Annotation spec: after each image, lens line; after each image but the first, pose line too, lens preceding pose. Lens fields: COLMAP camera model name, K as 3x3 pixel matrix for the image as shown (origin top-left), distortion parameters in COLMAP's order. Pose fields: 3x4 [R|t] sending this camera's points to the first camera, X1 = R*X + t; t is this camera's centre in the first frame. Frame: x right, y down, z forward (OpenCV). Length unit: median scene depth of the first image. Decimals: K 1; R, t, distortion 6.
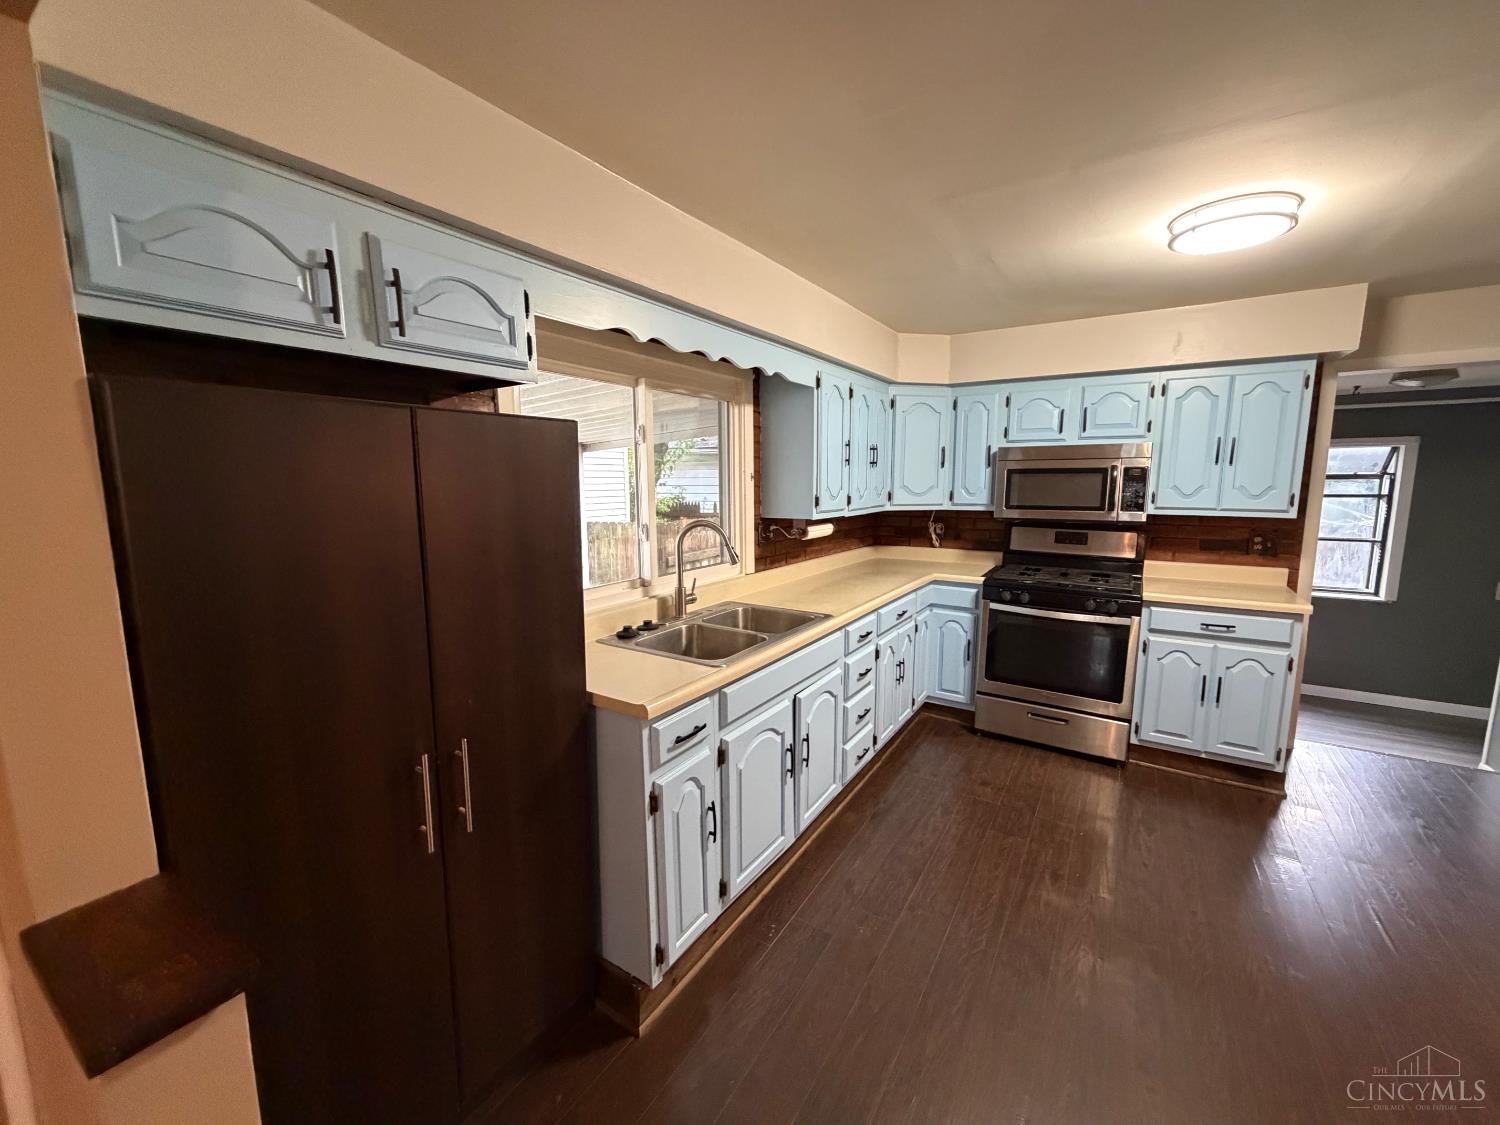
lens RADIAL K [[600.6, 0, 752.3], [0, 600.6, 563.1], [0, 0, 1]] dist [0.000195, 0.000072]
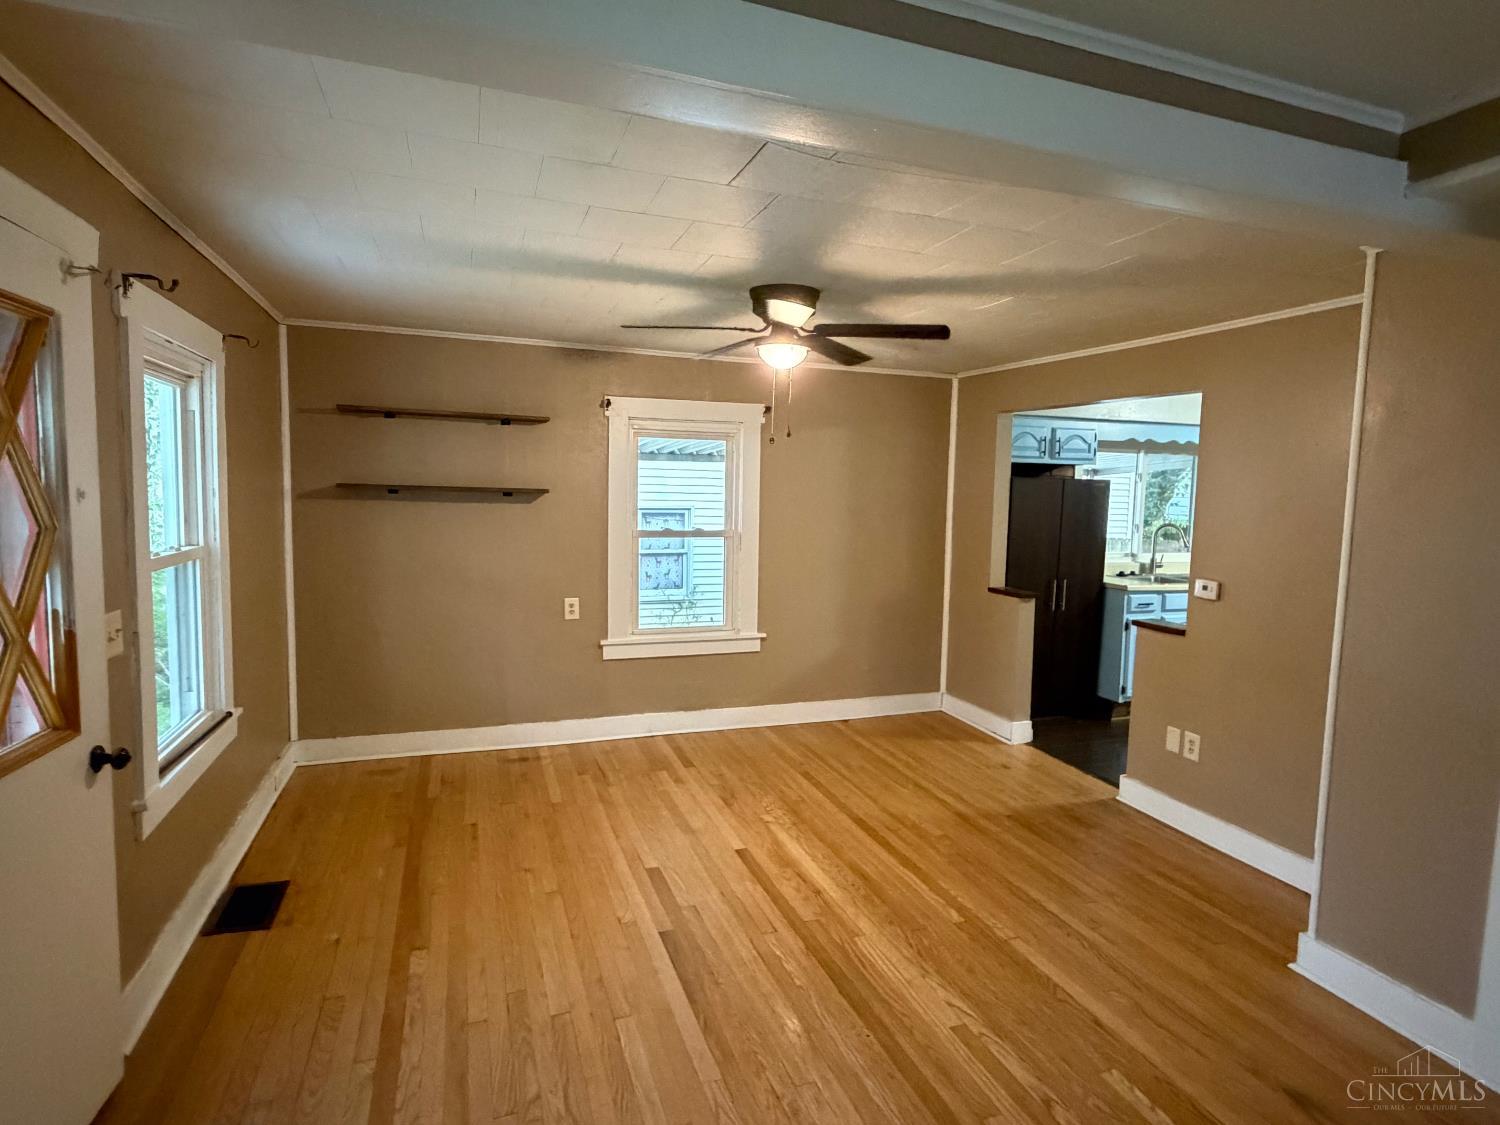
lens RADIAL K [[804.8, 0, 752.3], [0, 804.8, 554.1], [0, 0, 1]] dist [-0.004831, -0.000219]
pose [[0.799136, 0.075235, -0.596424, 0.432972], [-0.111819, 0.993426, -0.024509, 0.261566], [0.590659, 0.086278, 0.802295, -2.028927]]
